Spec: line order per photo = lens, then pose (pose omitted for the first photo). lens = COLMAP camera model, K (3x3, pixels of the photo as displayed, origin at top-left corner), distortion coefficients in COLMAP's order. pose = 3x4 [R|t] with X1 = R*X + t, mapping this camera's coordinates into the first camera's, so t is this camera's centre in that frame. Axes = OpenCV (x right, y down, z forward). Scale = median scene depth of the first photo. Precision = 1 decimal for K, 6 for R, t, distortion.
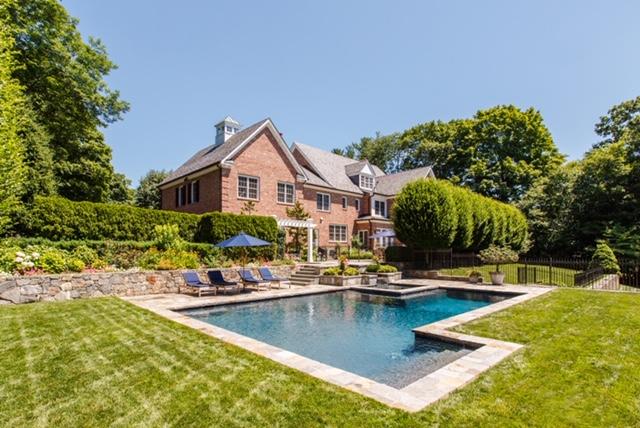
lens RADIAL K [[321.9, 0, 319.7], [0, 321.9, 213.9], [0, 0, 1]] dist [0.000906, -0.000521]
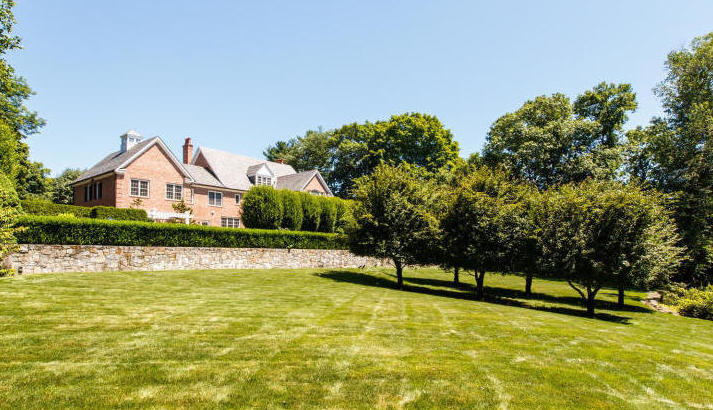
lens RADIAL K [[394.3, 0, 358.0], [0, 394.3, 209.4], [0, 0, 1]] dist [-0.016186, -0.000481]
pose [[0.990990, 0.008753, 0.133647, 0.393188], [-0.008910, 0.999960, 0.000574, -0.000981], [-0.133636, -0.001759, 0.991029, -0.633778]]
